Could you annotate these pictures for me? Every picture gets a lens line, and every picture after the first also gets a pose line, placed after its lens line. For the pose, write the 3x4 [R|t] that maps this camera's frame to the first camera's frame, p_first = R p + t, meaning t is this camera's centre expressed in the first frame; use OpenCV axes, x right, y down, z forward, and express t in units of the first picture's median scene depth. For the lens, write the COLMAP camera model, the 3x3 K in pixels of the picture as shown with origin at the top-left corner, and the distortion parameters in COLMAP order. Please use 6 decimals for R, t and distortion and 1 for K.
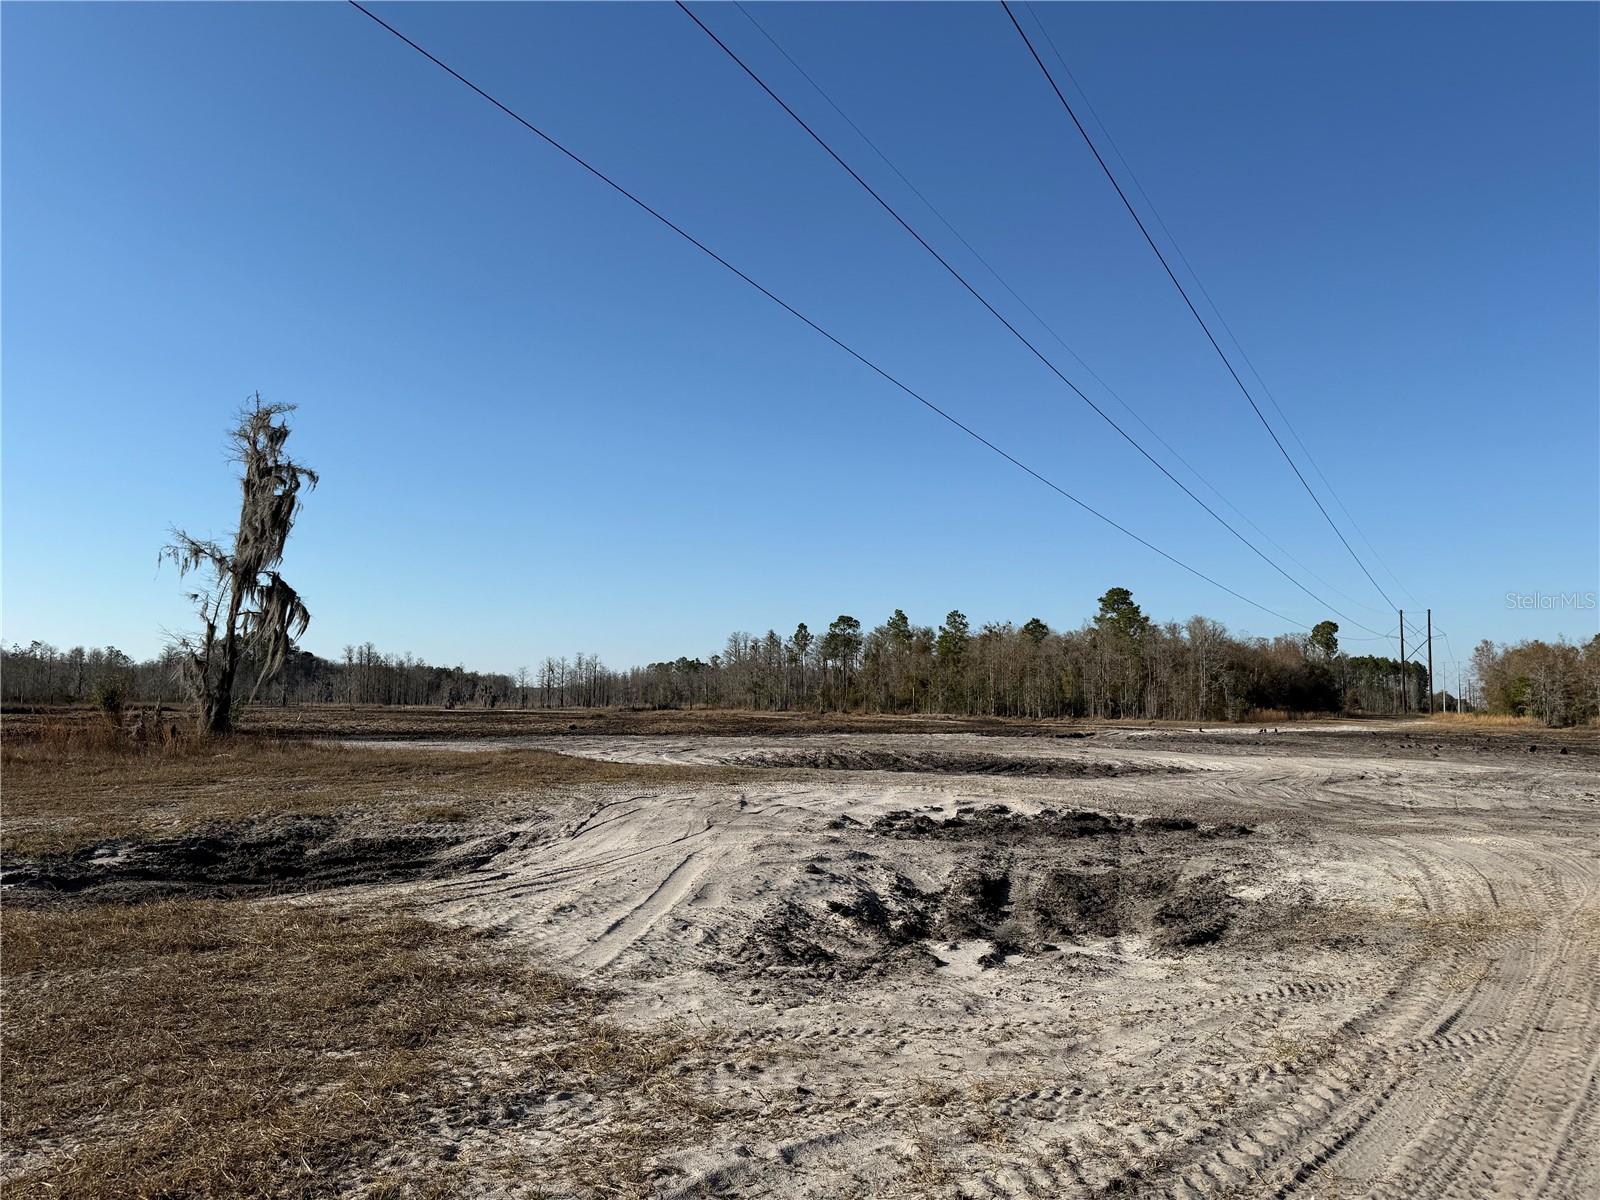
lens RADIAL K [[1121.4, 0, 802.8], [0, 1121.4, 615.6], [0, 0, 1]] dist [0.033815, -0.038934]
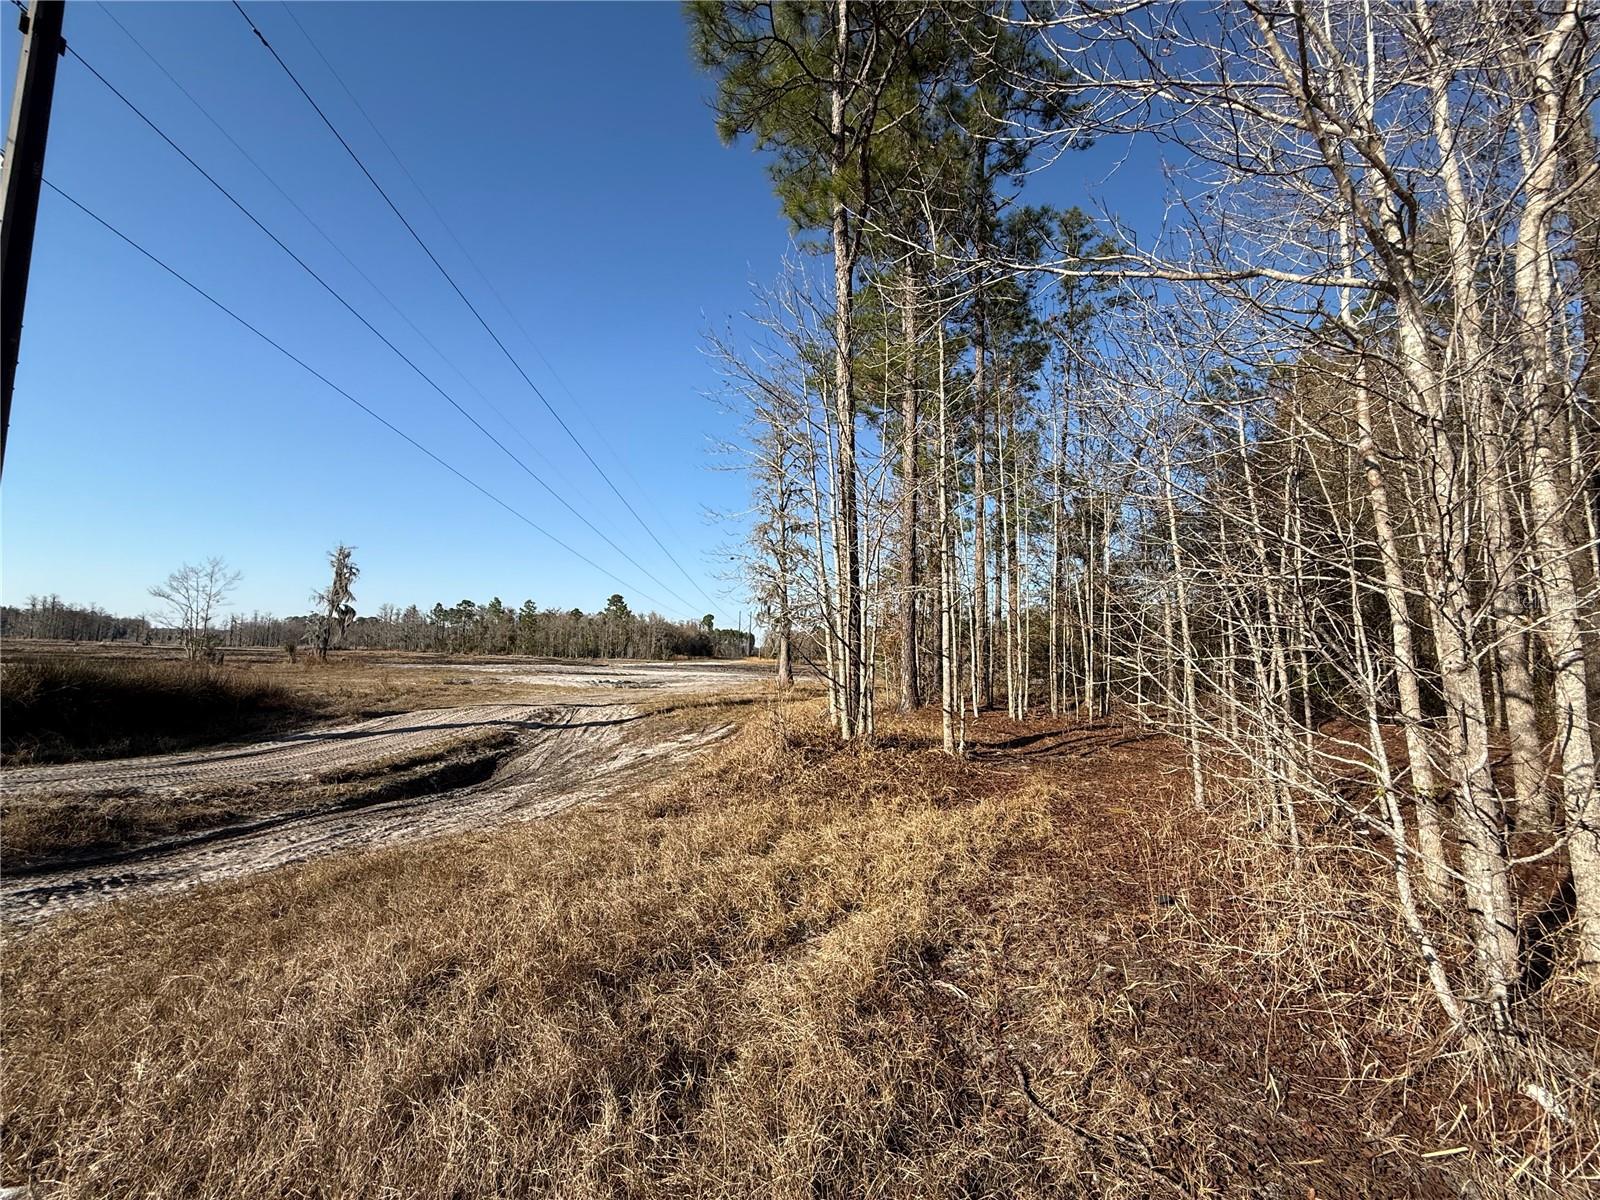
lens RADIAL K [[634.9, 0, 789.8], [0, 634.9, 595.8], [0, 0, 1]] dist [-0.000932, 0.000103]
pose [[0.849821, 0.063214, 0.523268, -0.060461], [-0.059959, 0.997932, -0.023179, -0.015079], [-0.523651, -0.011677, 0.851853, -0.160324]]
